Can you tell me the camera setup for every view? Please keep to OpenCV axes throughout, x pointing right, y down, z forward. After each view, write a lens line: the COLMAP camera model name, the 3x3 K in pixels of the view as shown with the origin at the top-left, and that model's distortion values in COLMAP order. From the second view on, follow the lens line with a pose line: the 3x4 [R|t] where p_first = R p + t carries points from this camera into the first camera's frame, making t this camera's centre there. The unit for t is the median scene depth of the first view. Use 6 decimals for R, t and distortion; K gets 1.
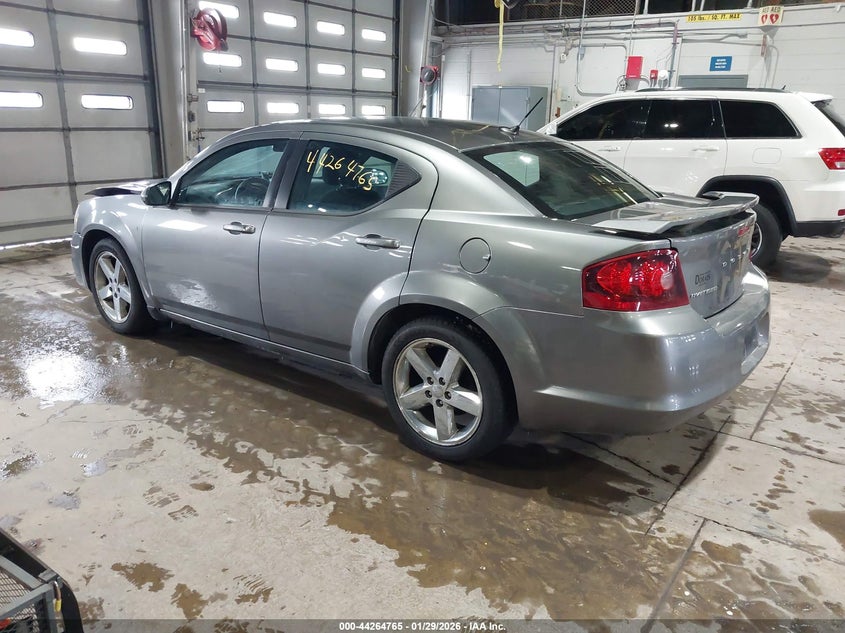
lens RADIAL K [[676.3, 0, 430.0], [0, 676.3, 318.4], [0, 0, 1]] dist [0.010809, -0.013412]
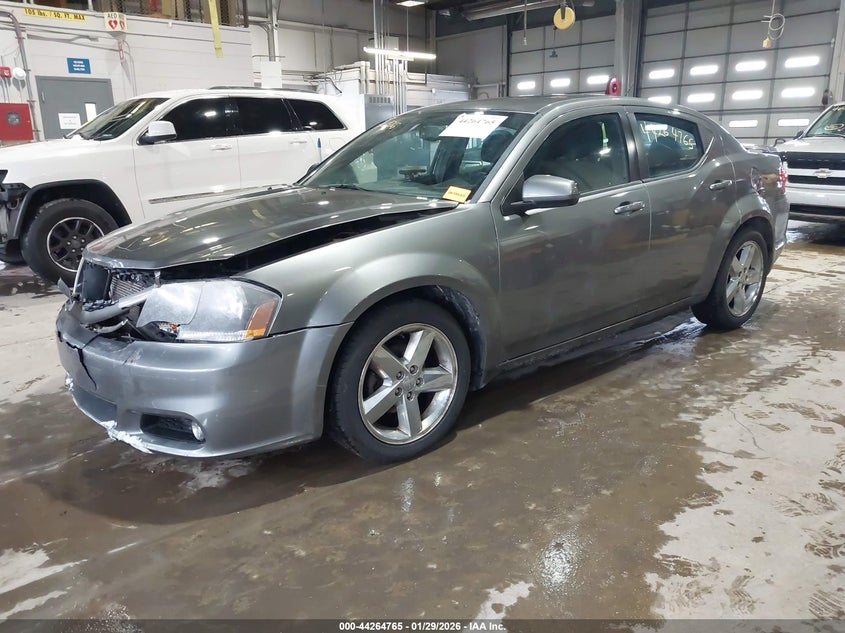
lens RADIAL K [[676.3, 0, 425.6], [0, 676.3, 320.8], [0, 0, 1]] dist [0.010809, -0.013412]
pose [[0.193575, -0.276424, 0.941339, -1.255029], [0.303318, 0.929342, 0.210527, -0.265838], [-0.933020, 0.244773, 0.263742, 1.049770]]
